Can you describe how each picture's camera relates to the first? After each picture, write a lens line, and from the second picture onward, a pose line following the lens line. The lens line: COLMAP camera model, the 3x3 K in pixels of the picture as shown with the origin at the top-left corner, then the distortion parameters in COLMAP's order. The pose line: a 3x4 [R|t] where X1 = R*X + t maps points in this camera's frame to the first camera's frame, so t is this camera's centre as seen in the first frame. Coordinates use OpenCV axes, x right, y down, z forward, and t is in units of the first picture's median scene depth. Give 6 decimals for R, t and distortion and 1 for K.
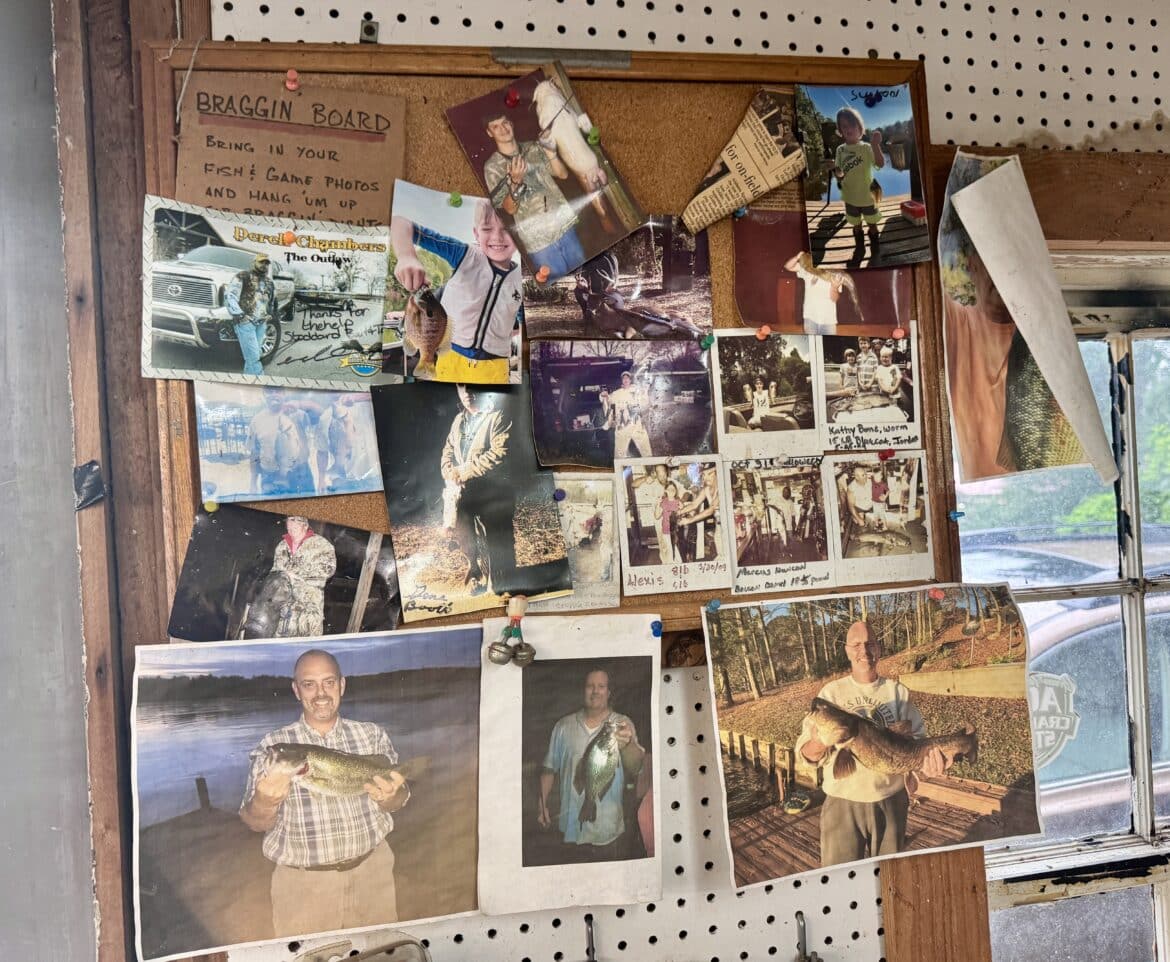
lens RADIAL K [[1001.0, 0, 586.7], [0, 1001.0, 480.0], [0, 0, 1]] dist [0.007389, 0.001192]
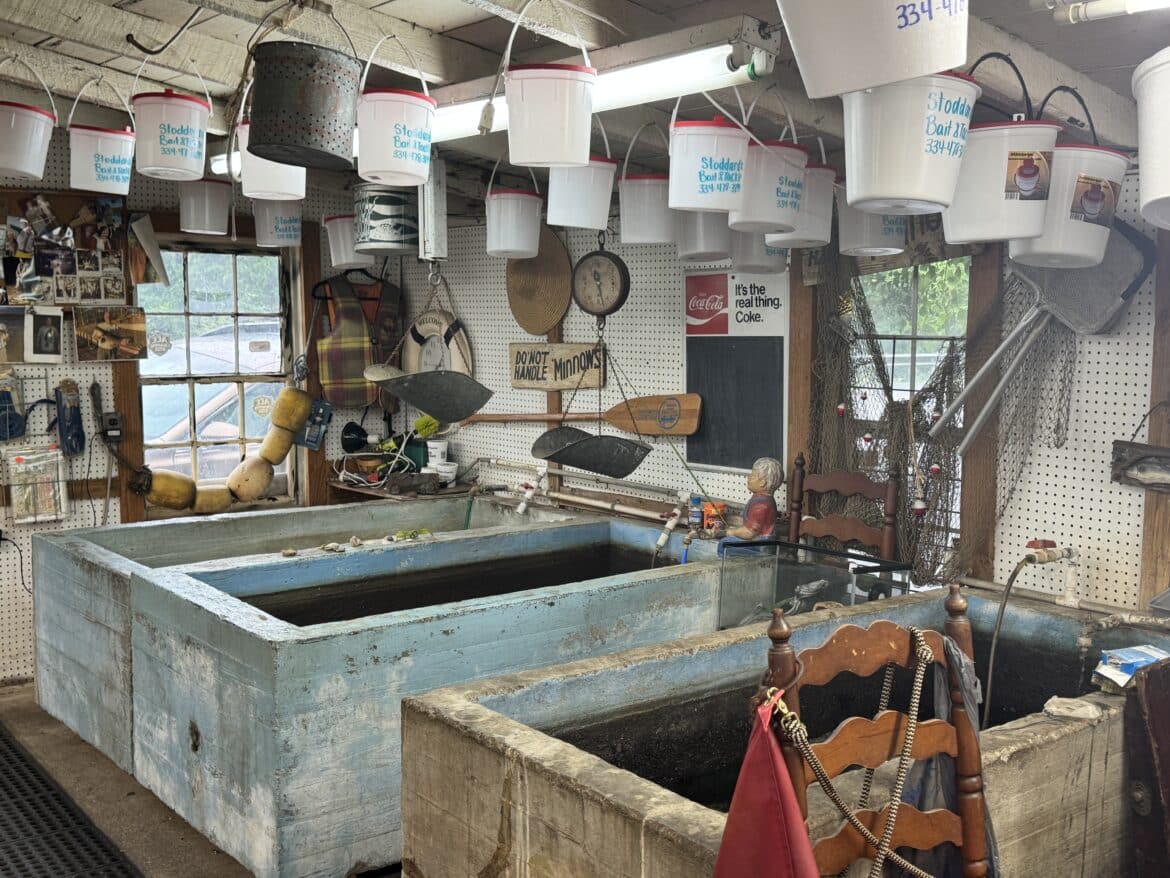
lens RADIAL K [[1261.8, 0, 584.7], [0, 1261.8, 437.0], [0, 0, 1]] dist [0.007896, 0.000000]
pose [[0.888011, 0.007538, 0.459760, -0.483543], [-0.055937, 0.994211, 0.091739, 0.053741], [-0.456407, -0.107183, 0.883292, -5.533256]]
